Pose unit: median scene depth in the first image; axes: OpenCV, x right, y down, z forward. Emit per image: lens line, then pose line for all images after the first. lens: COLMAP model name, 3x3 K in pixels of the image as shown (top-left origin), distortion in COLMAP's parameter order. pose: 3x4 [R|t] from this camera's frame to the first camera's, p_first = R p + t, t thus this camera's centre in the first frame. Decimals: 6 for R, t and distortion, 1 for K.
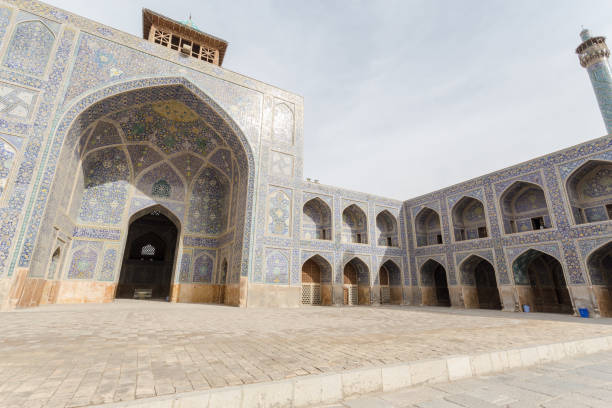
lens RADIAL K [[290.1, 0, 304.5], [0, 290.1, 201.7], [0, 0, 1]] dist [-0.001115, 0.004256]
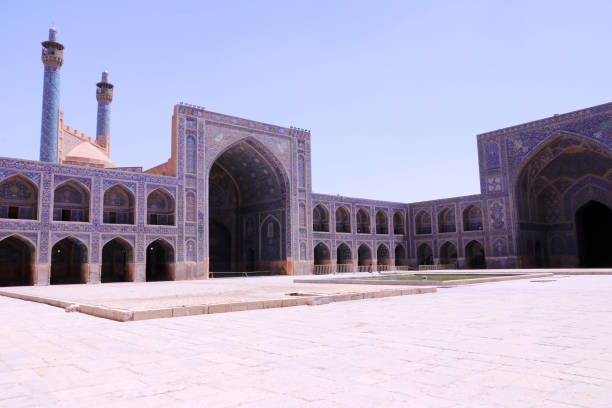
lens RADIAL K [[467.1, 0, 303.7], [0, 467.1, 206.2], [0, 0, 1]] dist [-0.000638, 0.006844]
pose [[-0.212749, 0.116651, 0.970119, -1.148760], [-0.266980, 0.948128, -0.172556, 0.098869], [-0.939925, -0.295714, -0.170569, 0.352187]]
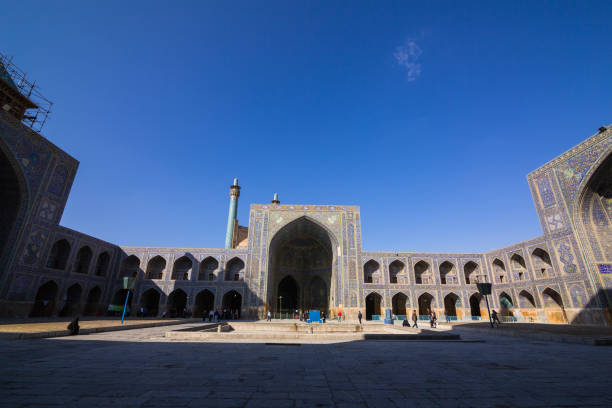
lens RADIAL K [[290.1, 0, 306.7], [0, 290.1, 205.5], [0, 0, 1]] dist [-0.001115, 0.004256]
pose [[0.453461, 0.303621, 0.837966, -0.670150], [-0.267561, 0.943196, -0.196960, -0.207487], [-0.850167, -0.134893, 0.508940, -0.703900]]
